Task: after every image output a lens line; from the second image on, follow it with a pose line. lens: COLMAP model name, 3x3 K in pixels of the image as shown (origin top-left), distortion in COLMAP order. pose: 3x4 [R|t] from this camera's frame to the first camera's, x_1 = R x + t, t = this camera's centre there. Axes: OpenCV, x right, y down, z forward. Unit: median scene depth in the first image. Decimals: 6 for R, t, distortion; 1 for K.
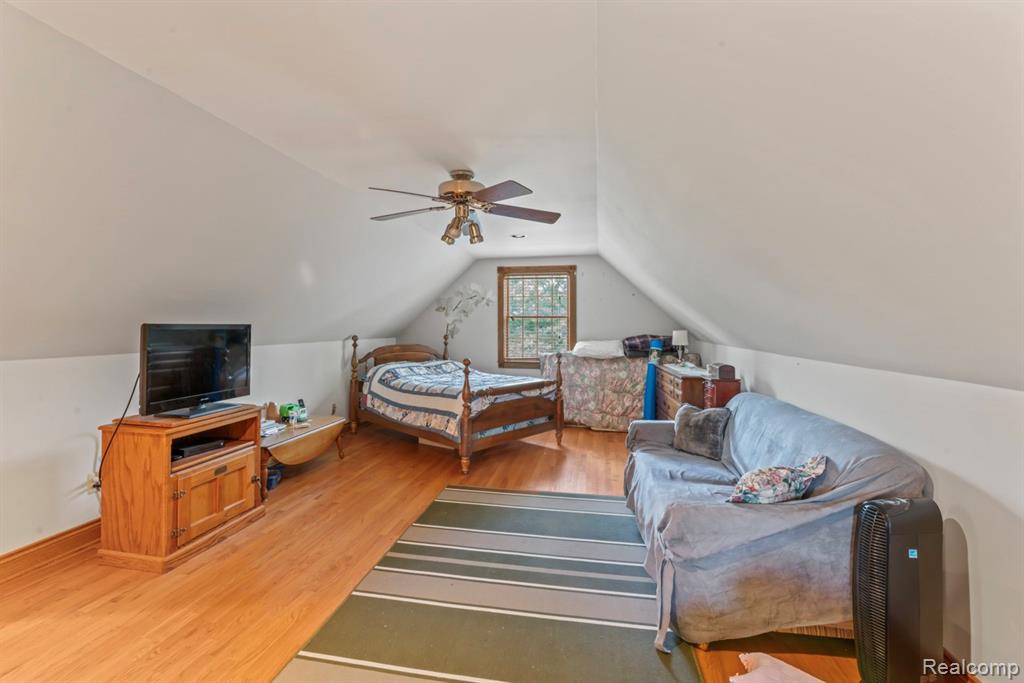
lens RADIAL K [[436.0, 0, 514.5], [0, 436.0, 331.1], [0, 0, 1]] dist [-0.001710, 0.000008]
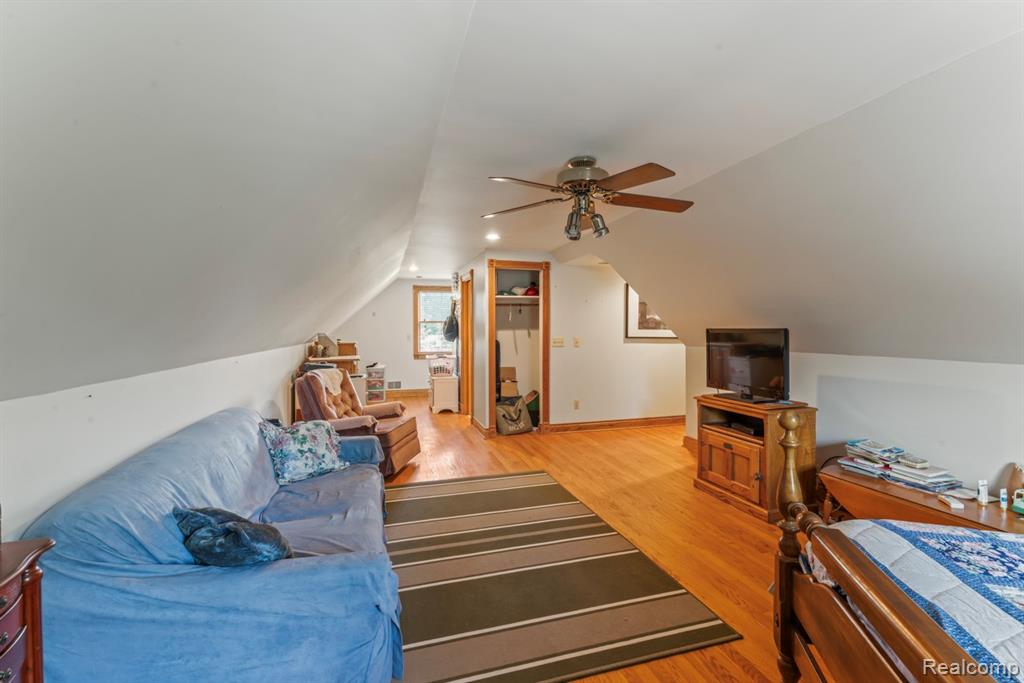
lens RADIAL K [[436.0, 0, 511.9], [0, 436.0, 337.3], [0, 0, 1]] dist [-0.001710, 0.000008]
pose [[-0.882799, 0.003677, -0.469737, 0.447079], [-0.011342, 0.999511, 0.029138, -0.019613], [0.469615, 0.031051, -0.882325, 1.780037]]
